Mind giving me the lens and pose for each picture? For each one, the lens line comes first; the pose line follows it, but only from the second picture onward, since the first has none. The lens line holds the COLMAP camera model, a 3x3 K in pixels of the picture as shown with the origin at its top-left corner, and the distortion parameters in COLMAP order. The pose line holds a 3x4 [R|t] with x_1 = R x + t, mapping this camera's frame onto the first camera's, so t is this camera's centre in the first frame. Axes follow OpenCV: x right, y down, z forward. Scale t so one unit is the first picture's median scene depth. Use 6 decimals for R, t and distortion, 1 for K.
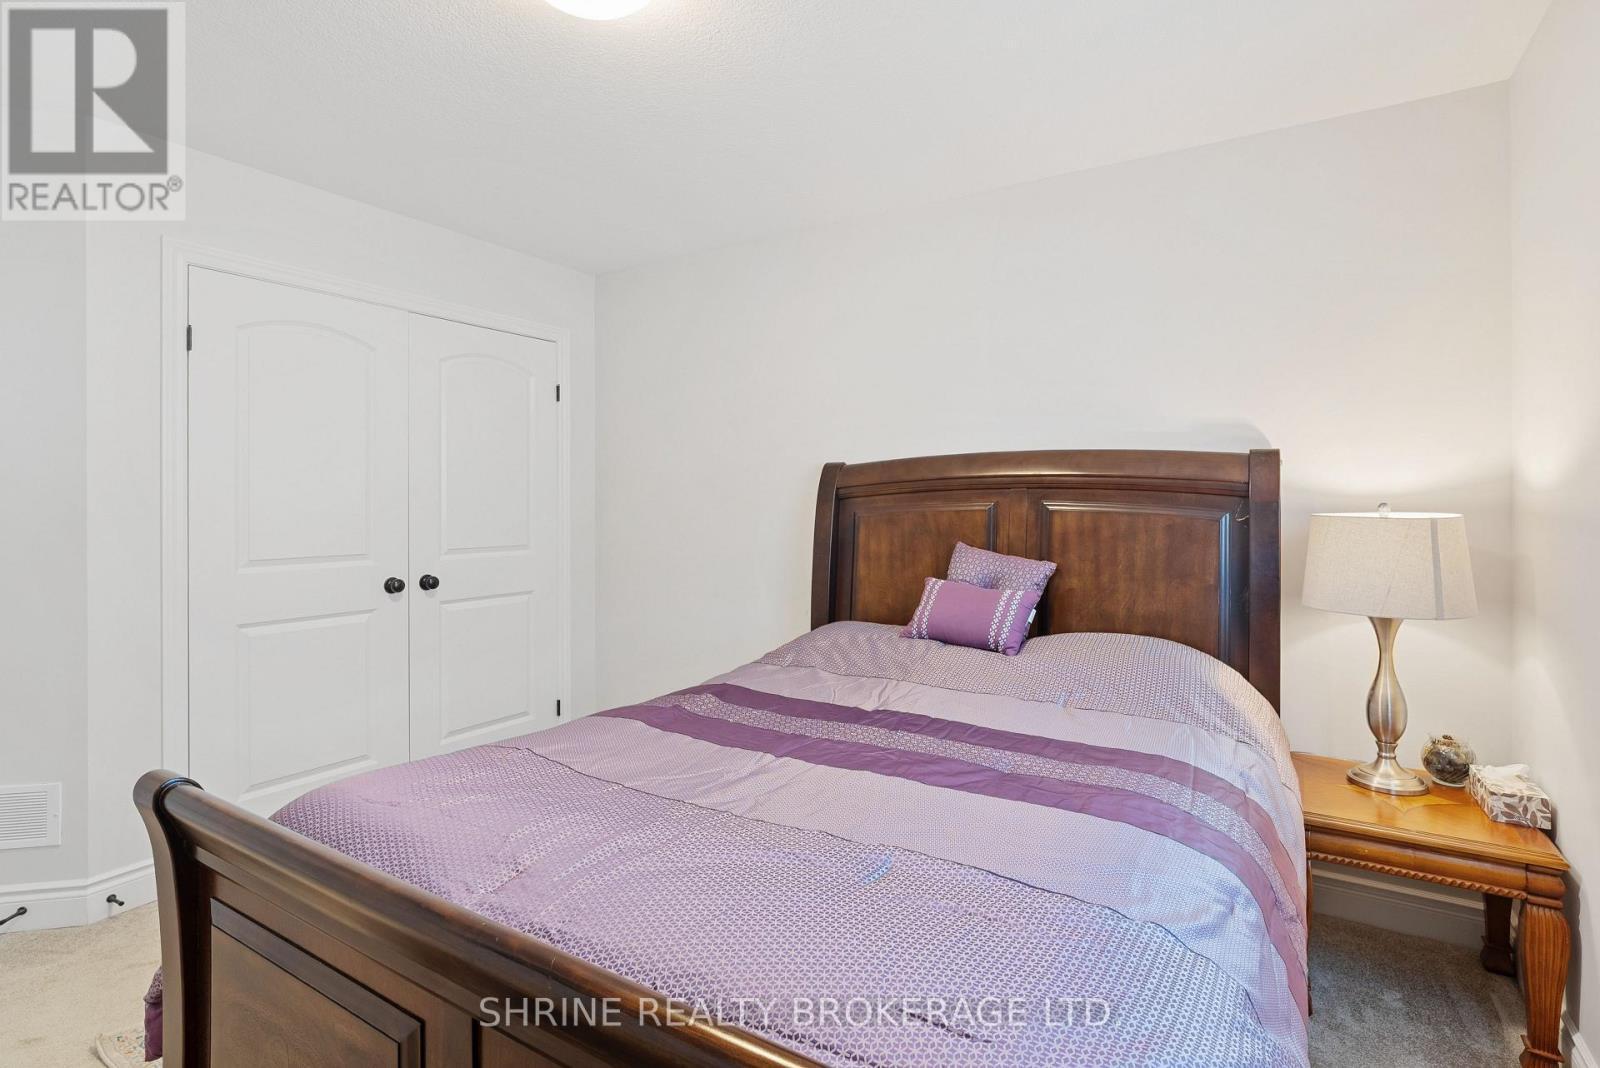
lens RADIAL K [[810.3, 0, 820.0], [0, 810.3, 513.5], [0, 0, 1]] dist [-0.003327, -0.000430]
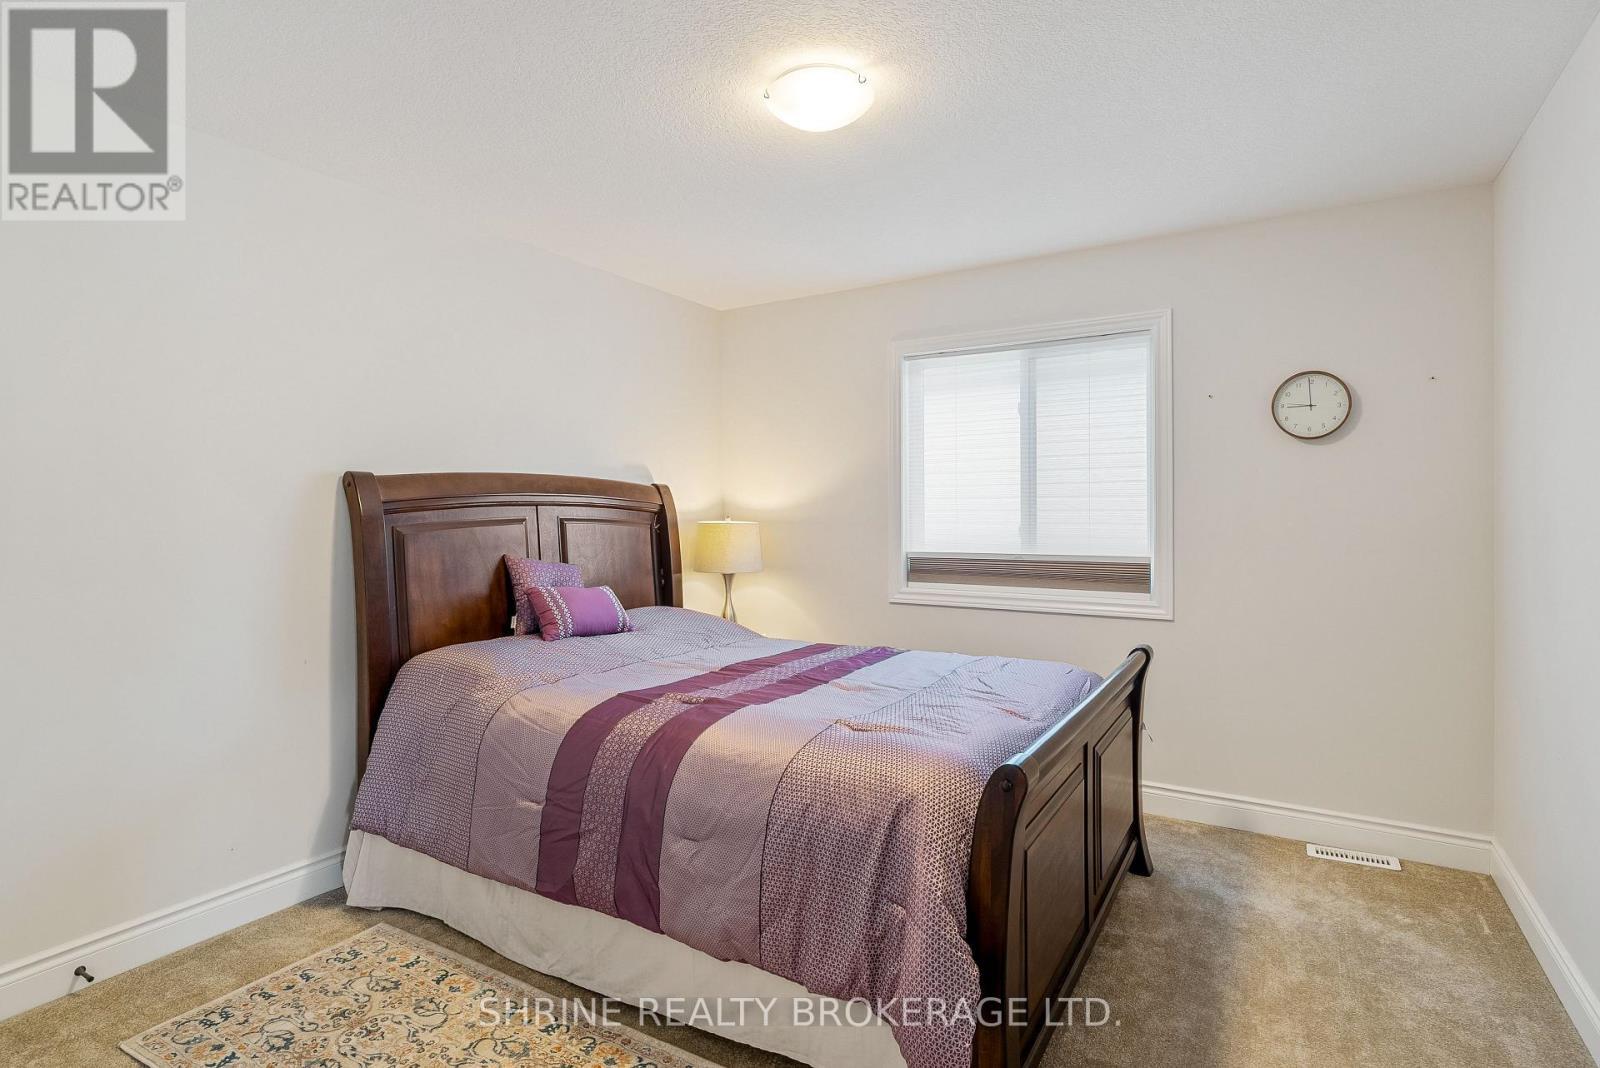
lens RADIAL K [[810.3, 0, 820.0], [0, 810.3, 513.5], [0, 0, 1]] dist [-0.003327, -0.000430]
pose [[-0.041903, -0.000143, 0.999122, -1.140292], [0.014467, 0.999895, 0.000750, -0.018135], [-0.999017, 0.014486, -0.041896, 0.774640]]
